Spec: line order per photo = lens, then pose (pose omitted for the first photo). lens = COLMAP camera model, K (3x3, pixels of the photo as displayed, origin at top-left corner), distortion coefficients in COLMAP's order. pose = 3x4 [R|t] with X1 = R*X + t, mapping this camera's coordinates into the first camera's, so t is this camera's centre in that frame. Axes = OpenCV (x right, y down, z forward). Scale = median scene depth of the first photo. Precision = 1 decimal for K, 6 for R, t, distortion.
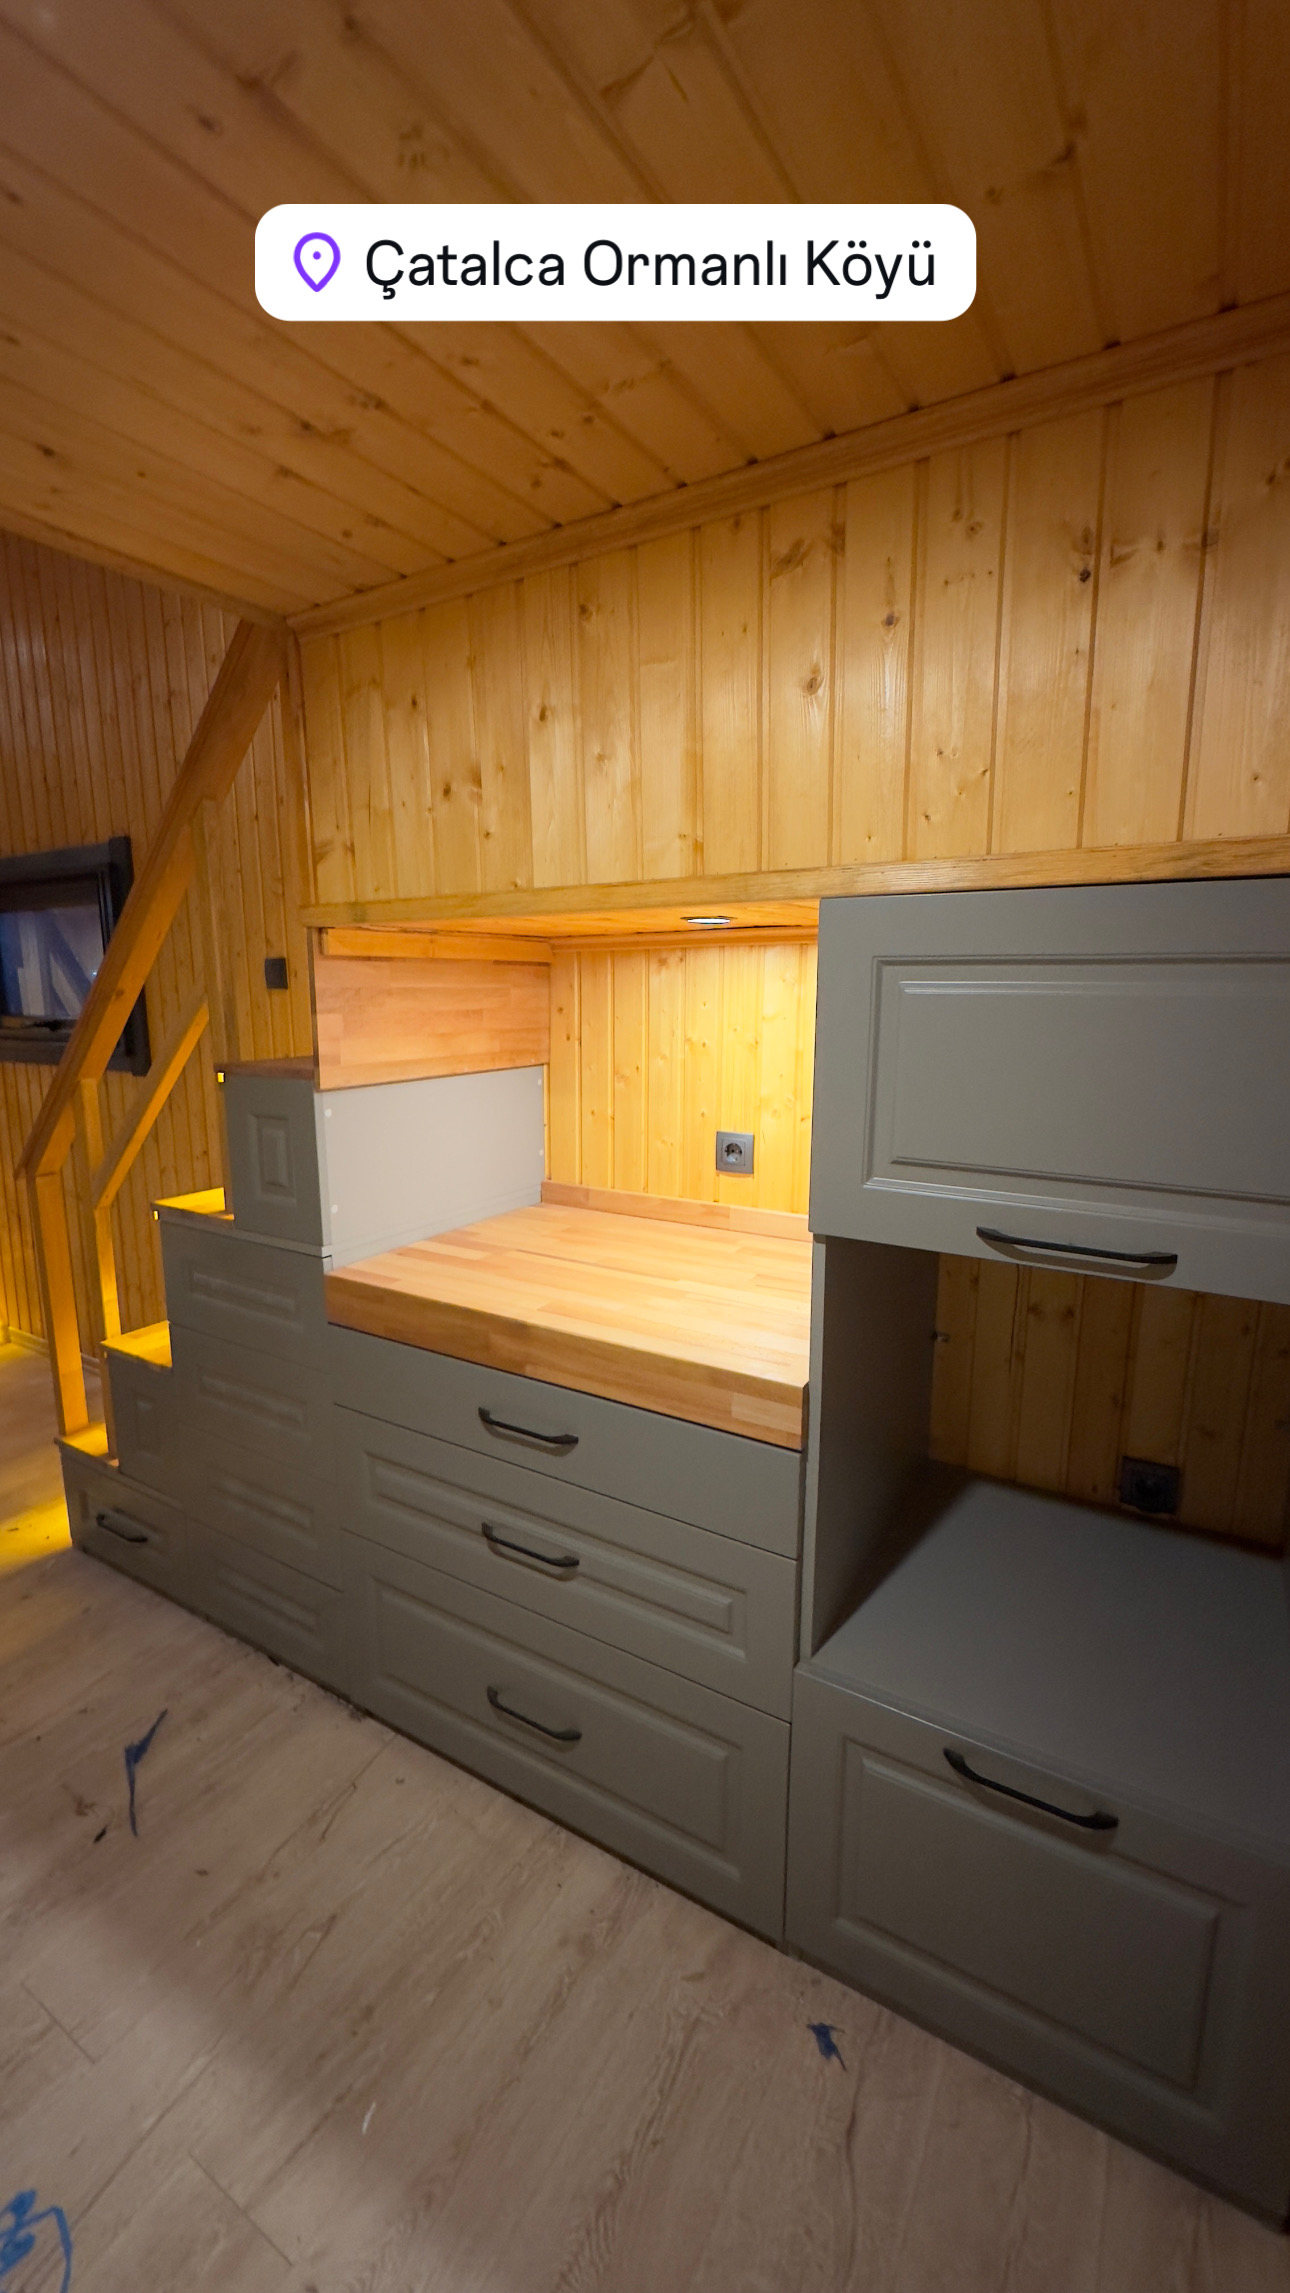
lens RADIAL K [[909.5, 0, 639.8], [0, 909.5, 1139.9], [0, 0, 1]] dist [-0.002662, -0.000287]
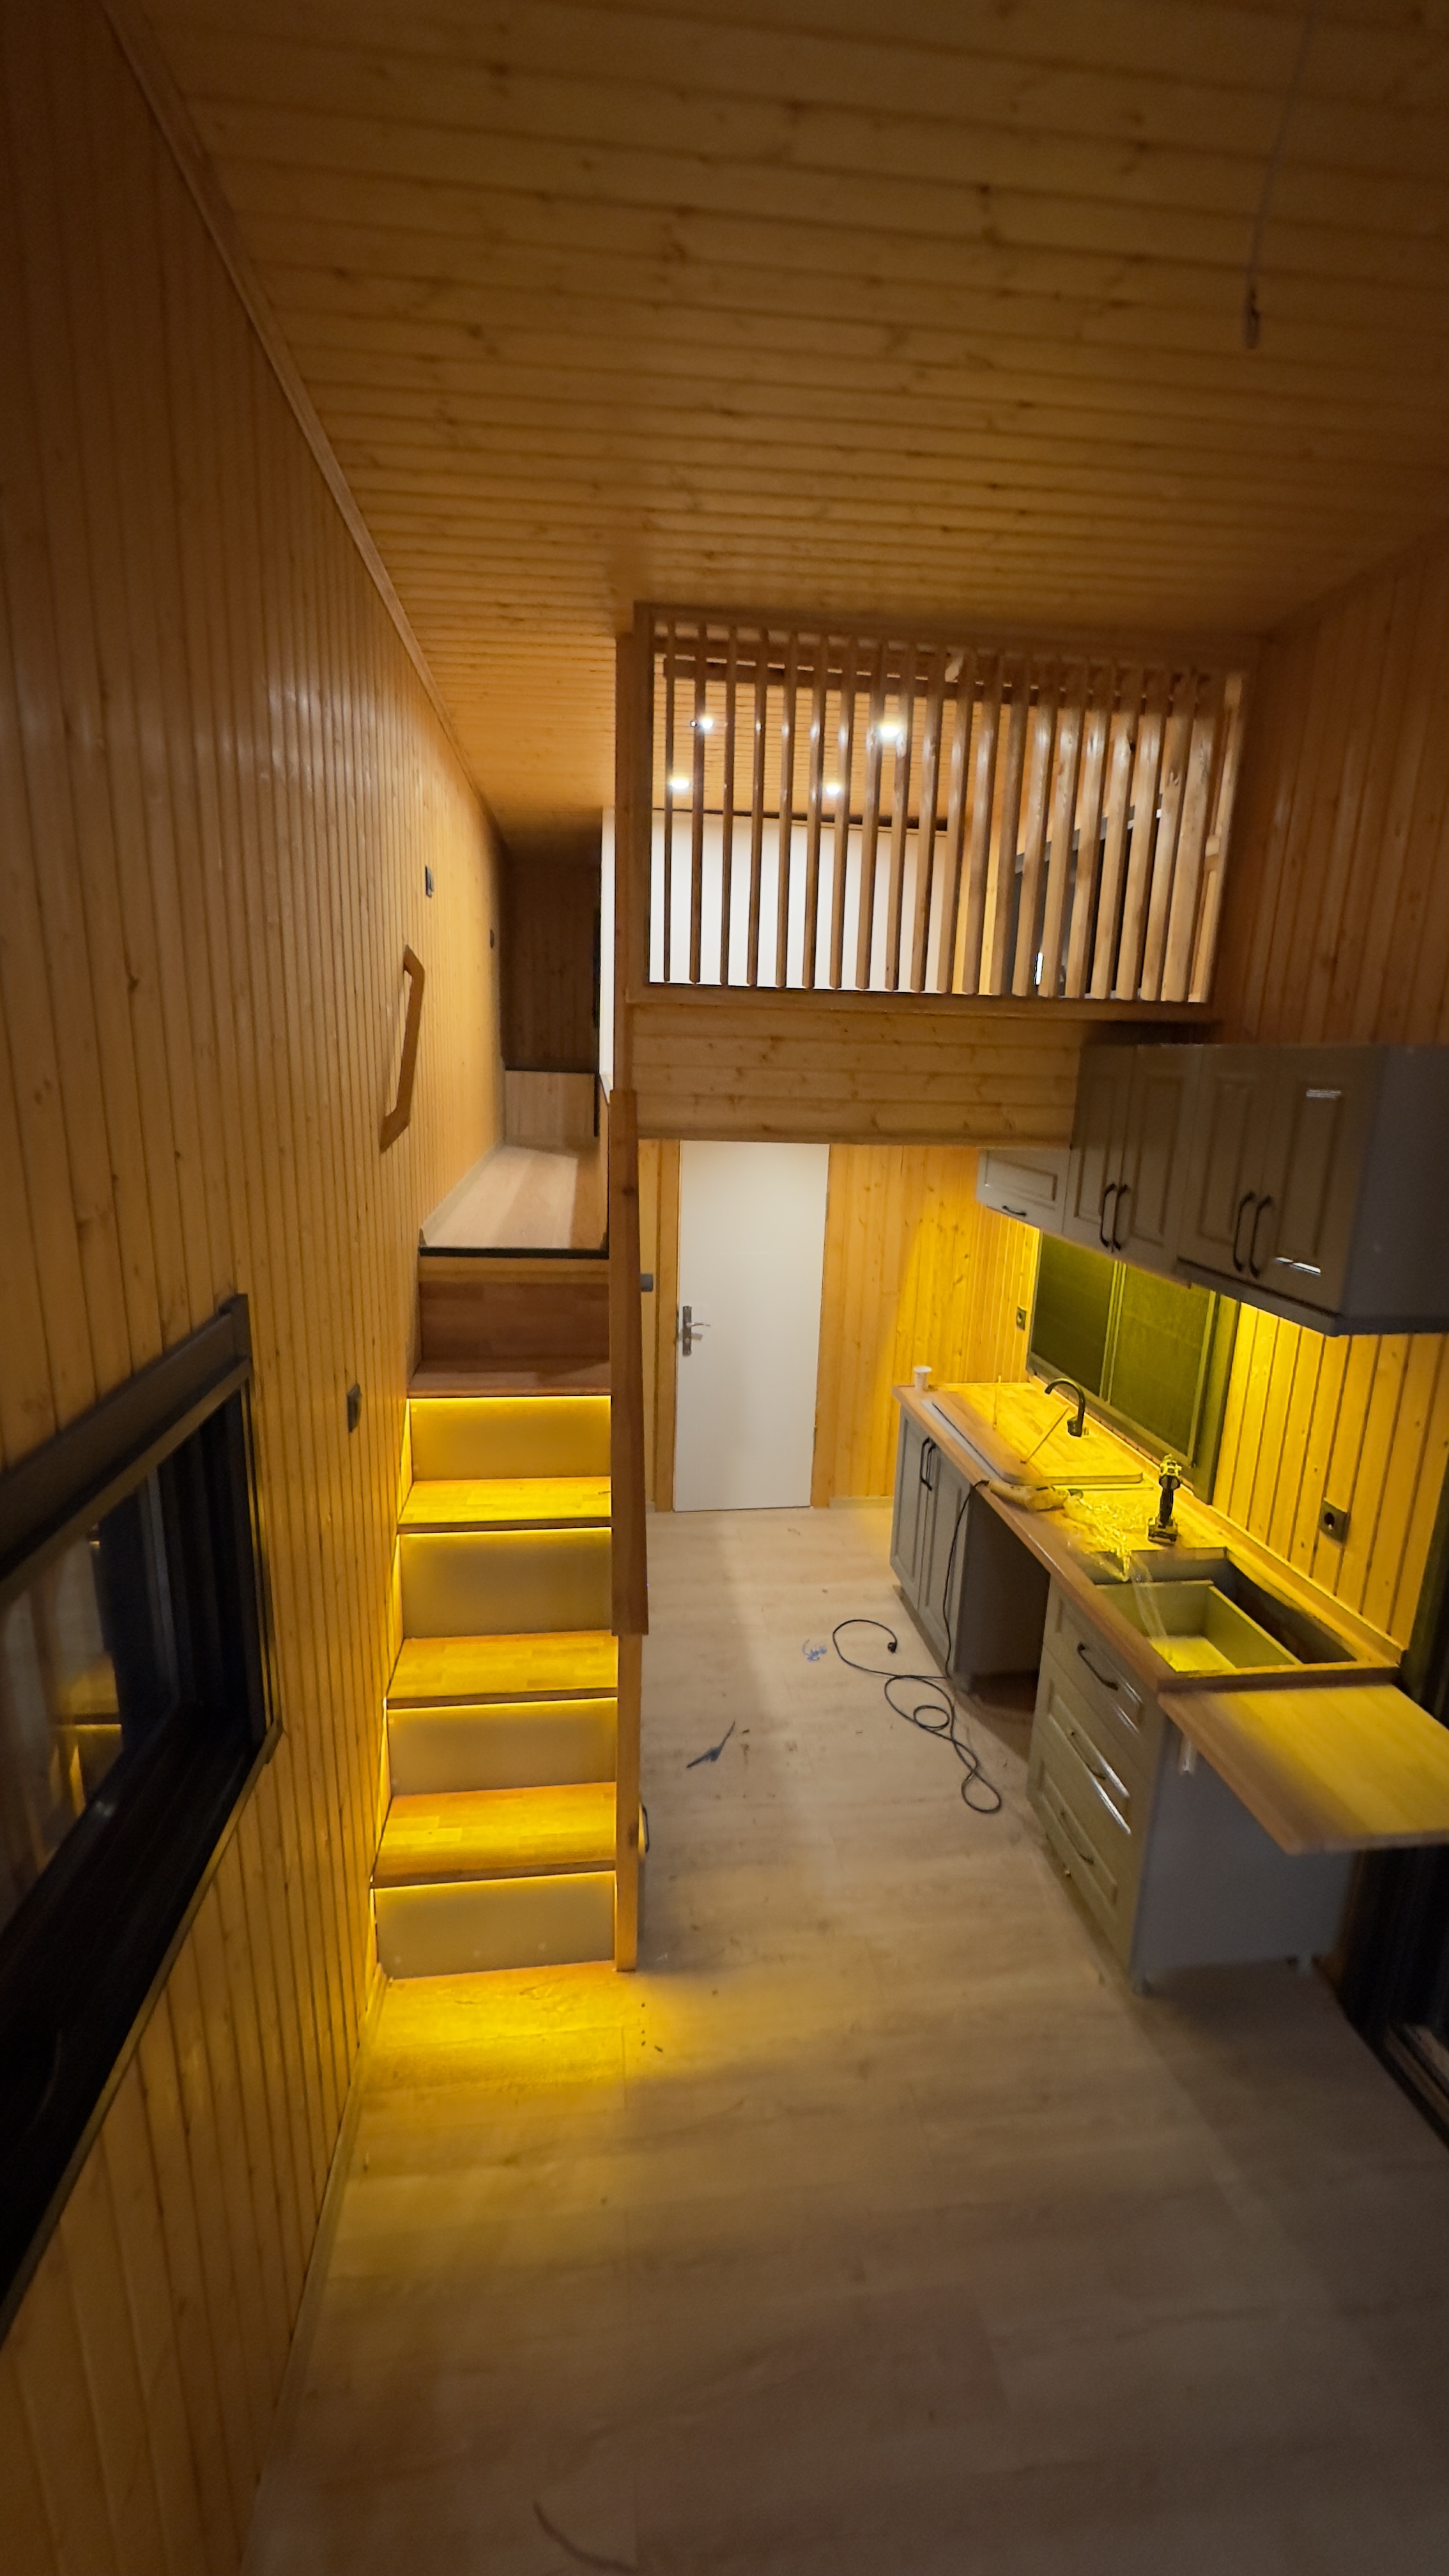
lens RADIAL K [[1021.8, 0, 718.6], [0, 1021.8, 1280.6], [0, 0, 1]] dist [-0.002662, -0.000287]
pose [[-0.620067, -0.178709, 0.763924, -1.940573], [0.111042, 0.943918, 0.310948, -0.822082], [-0.776651, 0.277636, -0.565448, 1.884625]]
